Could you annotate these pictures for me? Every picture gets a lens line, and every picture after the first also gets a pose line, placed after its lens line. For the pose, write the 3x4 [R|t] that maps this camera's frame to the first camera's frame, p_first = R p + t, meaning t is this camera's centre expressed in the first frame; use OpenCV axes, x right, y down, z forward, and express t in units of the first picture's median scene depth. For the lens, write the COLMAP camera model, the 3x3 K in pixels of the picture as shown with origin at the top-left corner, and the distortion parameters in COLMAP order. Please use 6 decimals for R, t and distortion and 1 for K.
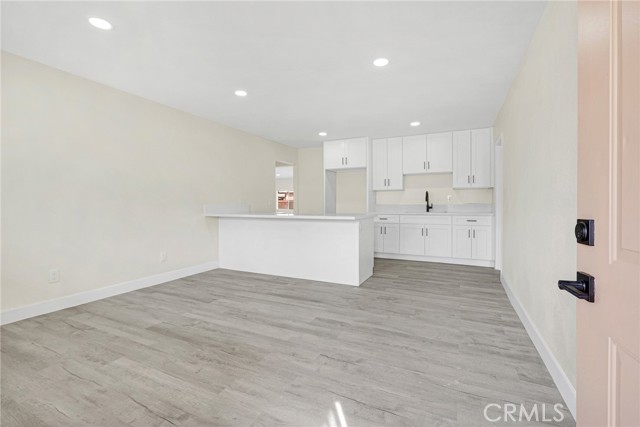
lens RADIAL K [[294.1, 0, 322.2], [0, 294.1, 207.7], [0, 0, 1]] dist [-0.012782, 0.003081]
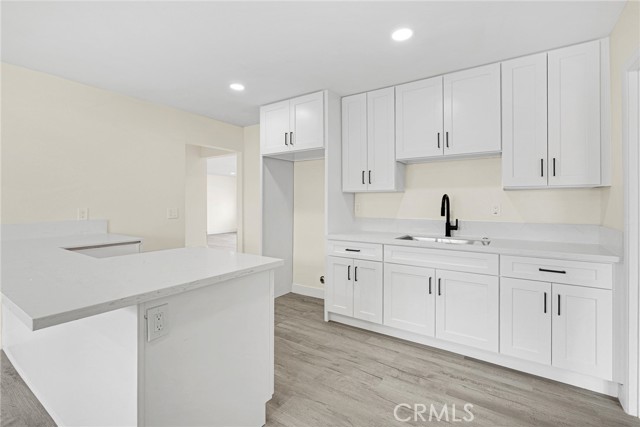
lens RADIAL K [[294.1, 0, 324.1], [0, 294.1, 201.1], [0, 0, 1]] dist [-0.012782, 0.003081]
pose [[0.988561, 0.003422, -0.150785, 0.437616], [-0.006321, 0.999804, -0.018751, -0.065852], [0.150691, 0.019489, 0.988389, 0.928488]]
